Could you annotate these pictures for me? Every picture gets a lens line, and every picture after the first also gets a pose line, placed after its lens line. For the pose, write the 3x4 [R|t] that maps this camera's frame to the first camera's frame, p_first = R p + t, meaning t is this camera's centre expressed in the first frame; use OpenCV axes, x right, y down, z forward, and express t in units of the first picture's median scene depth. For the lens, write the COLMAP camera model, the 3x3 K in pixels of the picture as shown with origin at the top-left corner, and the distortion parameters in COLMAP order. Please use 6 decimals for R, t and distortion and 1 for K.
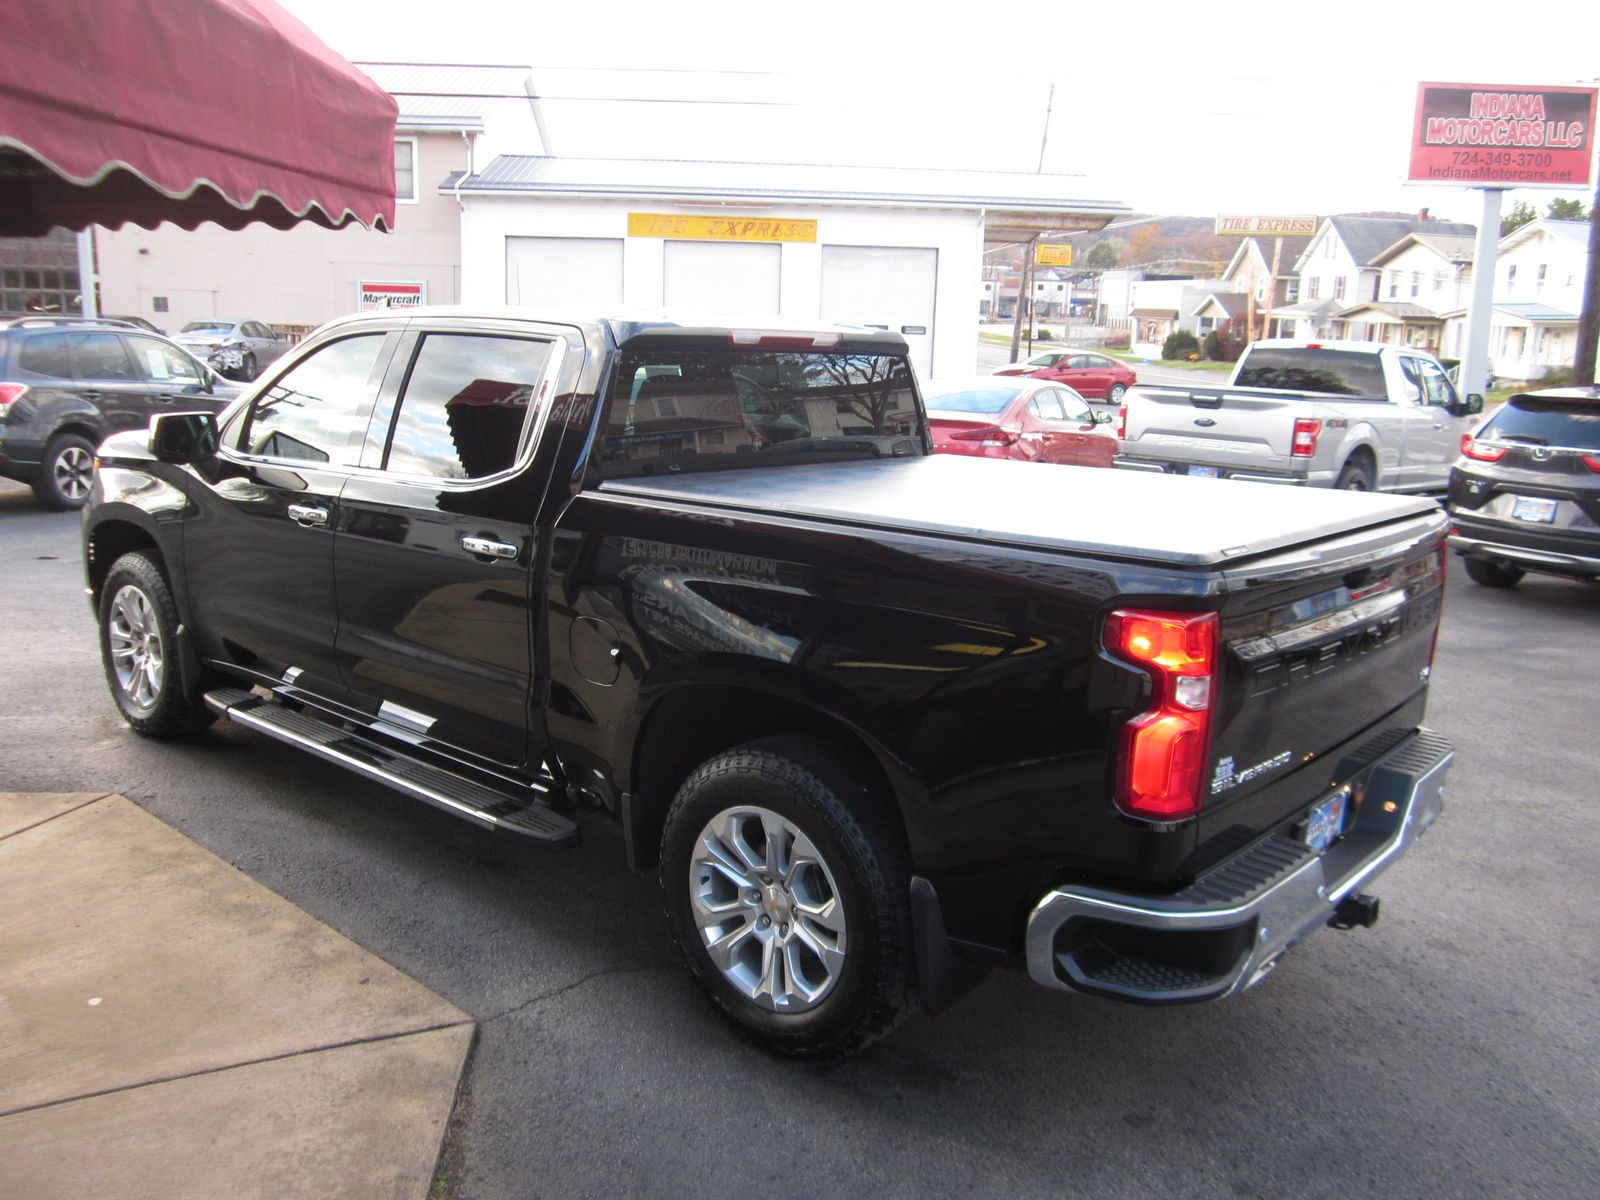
lens RADIAL K [[1335.9, 0, 798.1], [0, 1335.9, 598.6], [0, 0, 1]] dist [-0.029721, 0.003593]
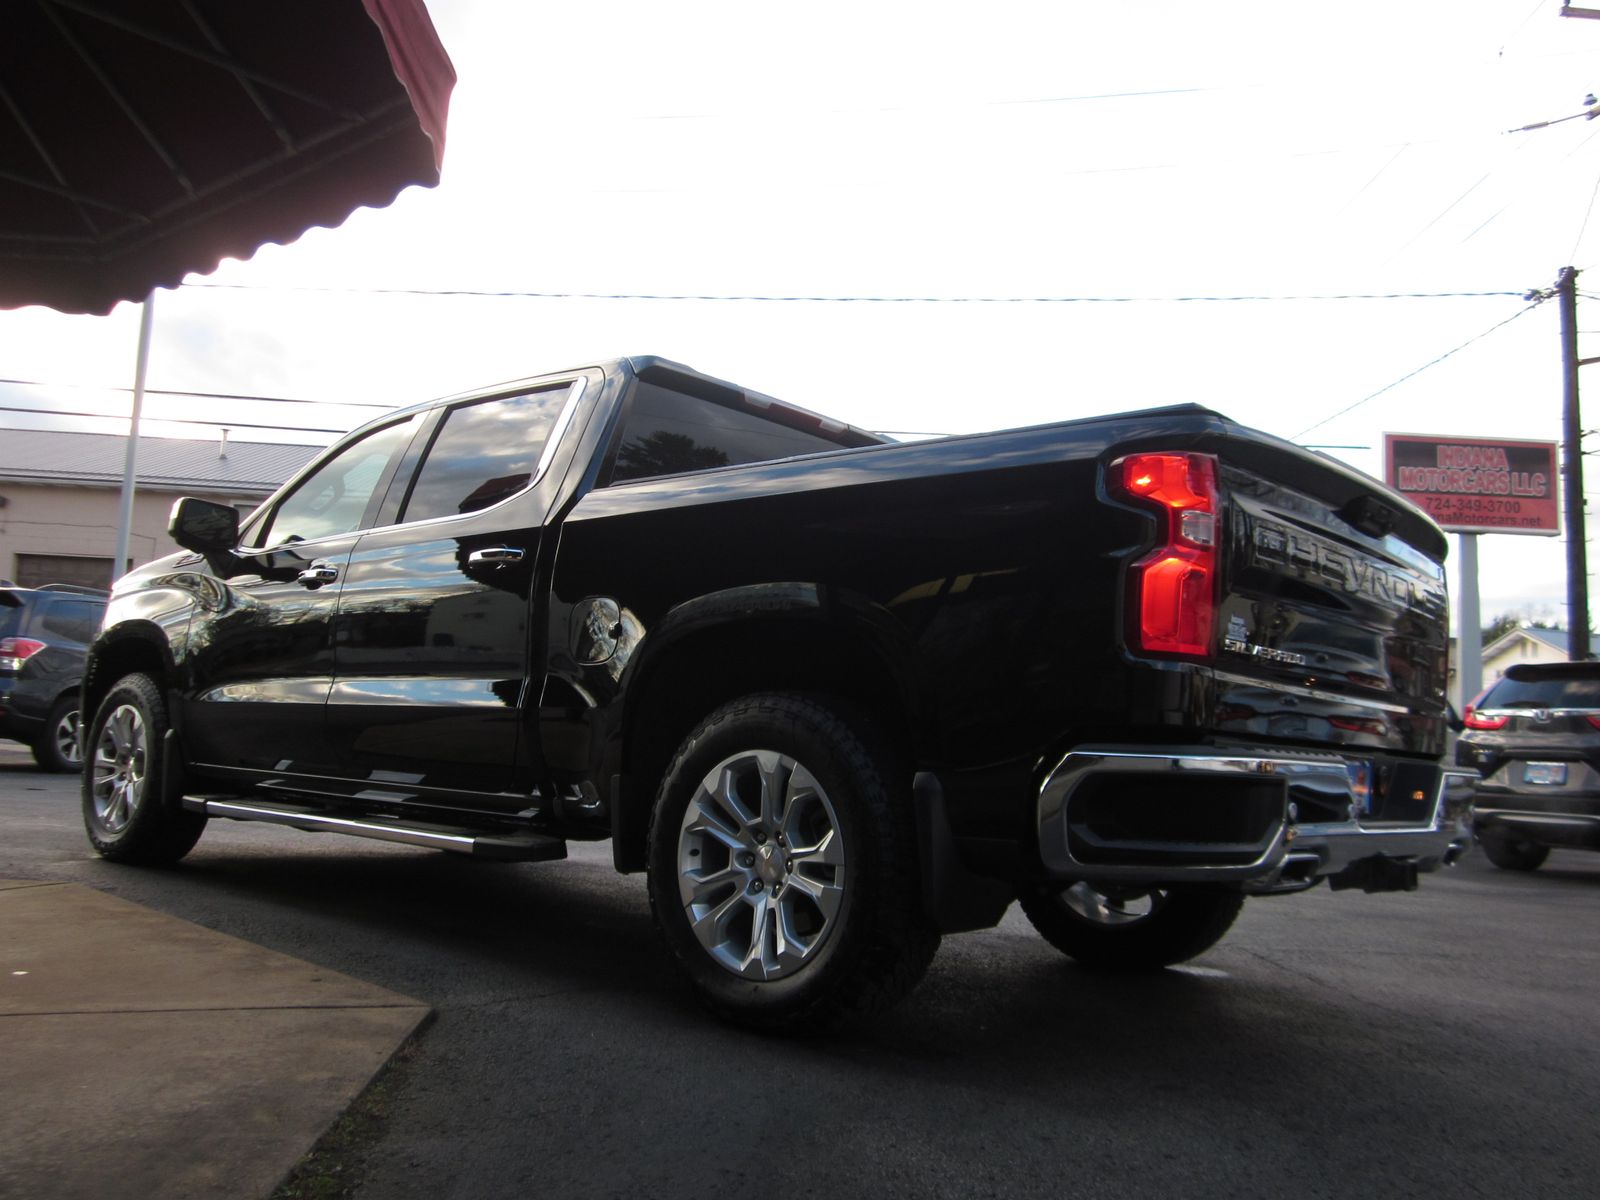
lens RADIAL K [[1335.9, 0, 798.1], [0, 1335.9, 598.6], [0, 0, 1]] dist [-0.029721, 0.003593]
pose [[0.999706, 0.023459, -0.006092, 0.001339], [-0.024202, 0.952713, -0.302907, 0.092919], [-0.001302, 0.302965, 0.953001, 0.015301]]
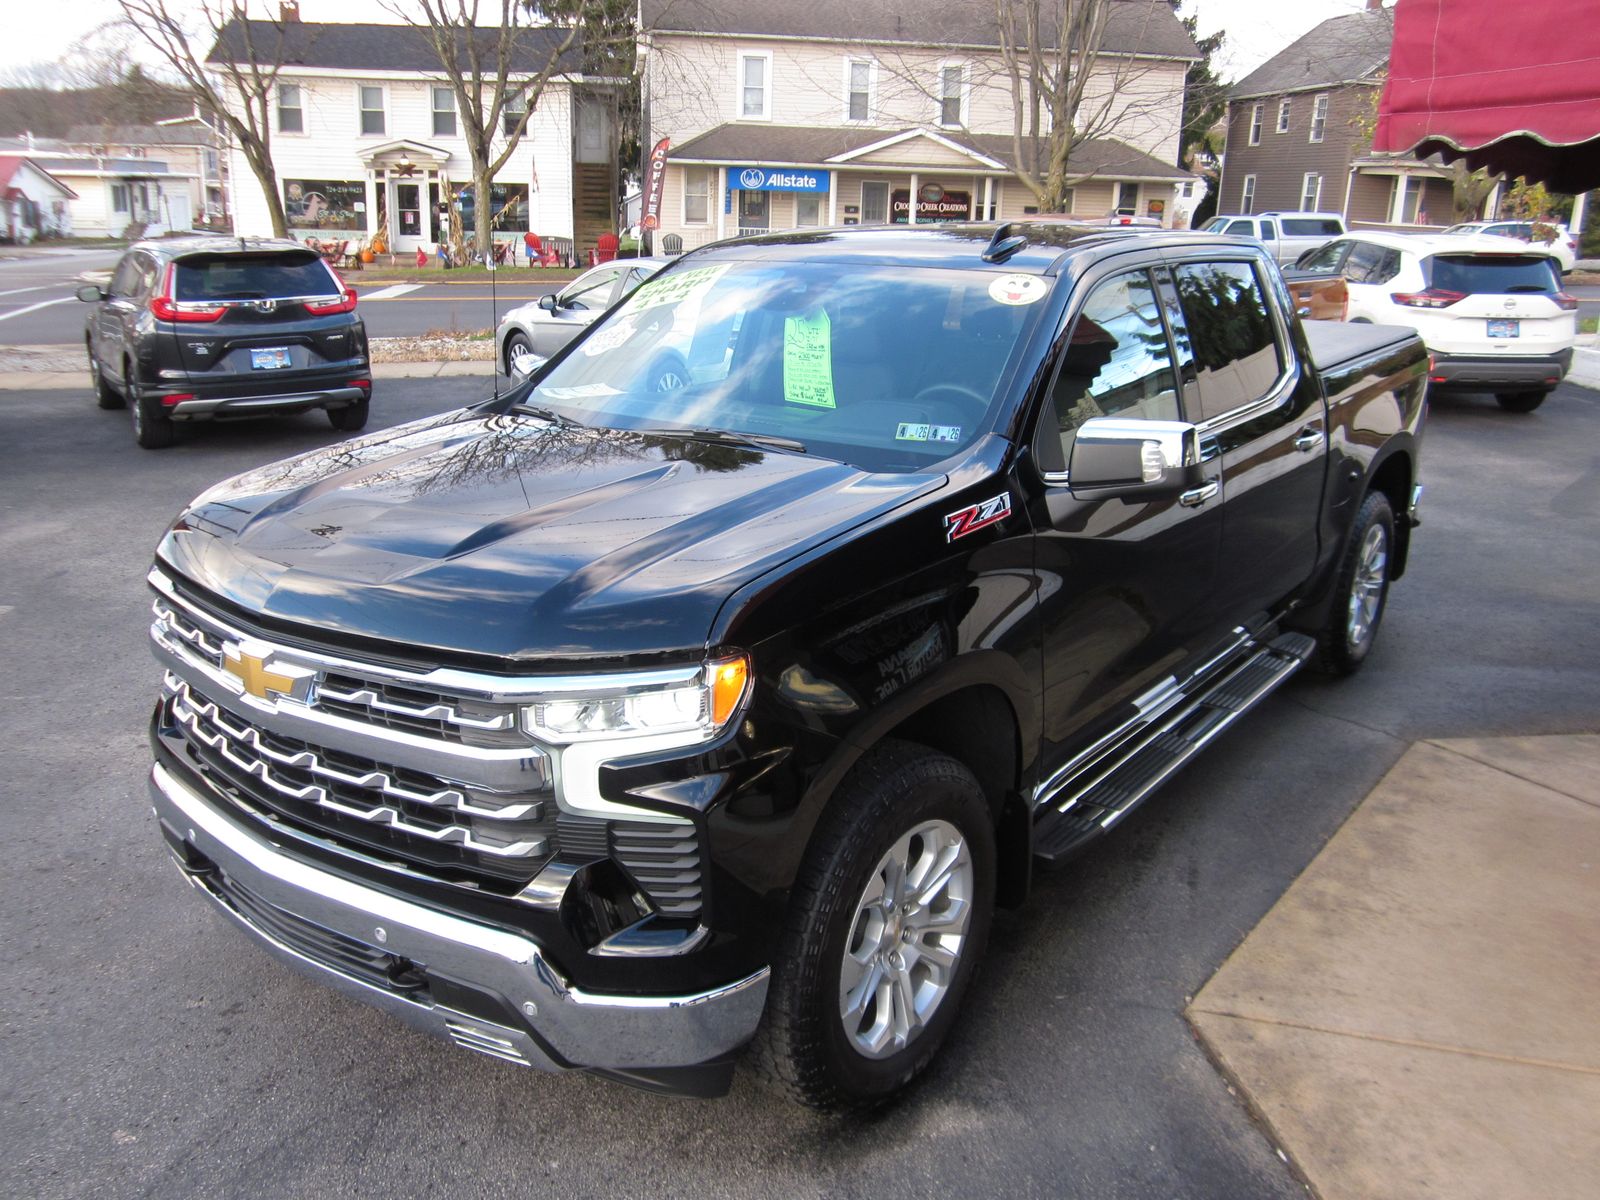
lens RADIAL K [[1335.9, 0, 798.1], [0, 1335.9, 598.6], [0, 0, 1]] dist [-0.029721, 0.003593]
pose [[-0.071828, -0.313281, 0.946940, -0.437434], [0.183254, 0.929086, 0.321275, -0.119176], [-0.980438, 0.196607, -0.009324, 0.476158]]
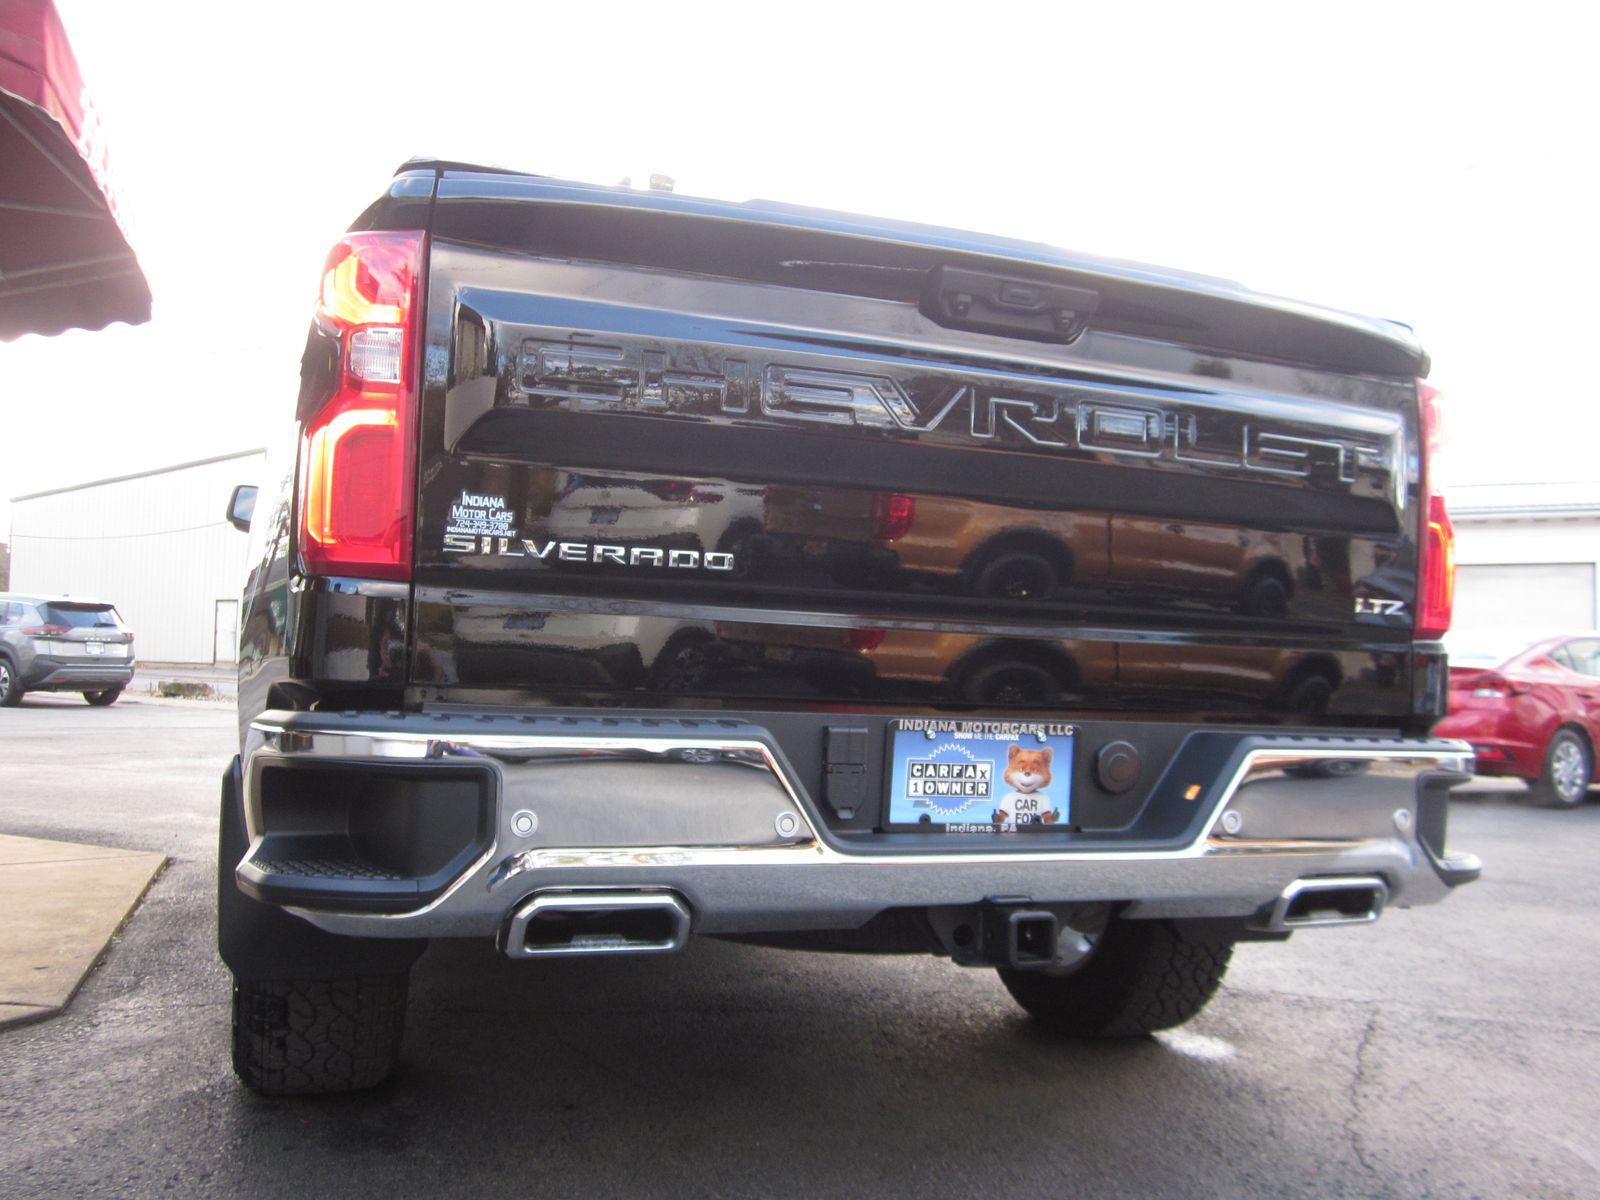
lens RADIAL K [[1323.1, 0, 821.1], [0, 1323.1, 602.8], [0, 0, 1]] dist [-0.022735, 0.014540]
pose [[0.883691, -0.023313, -0.467489, 0.163447], [-0.103262, 0.964441, -0.243292, 0.065363], [0.456538, 0.263269, 0.849861, 0.132523]]
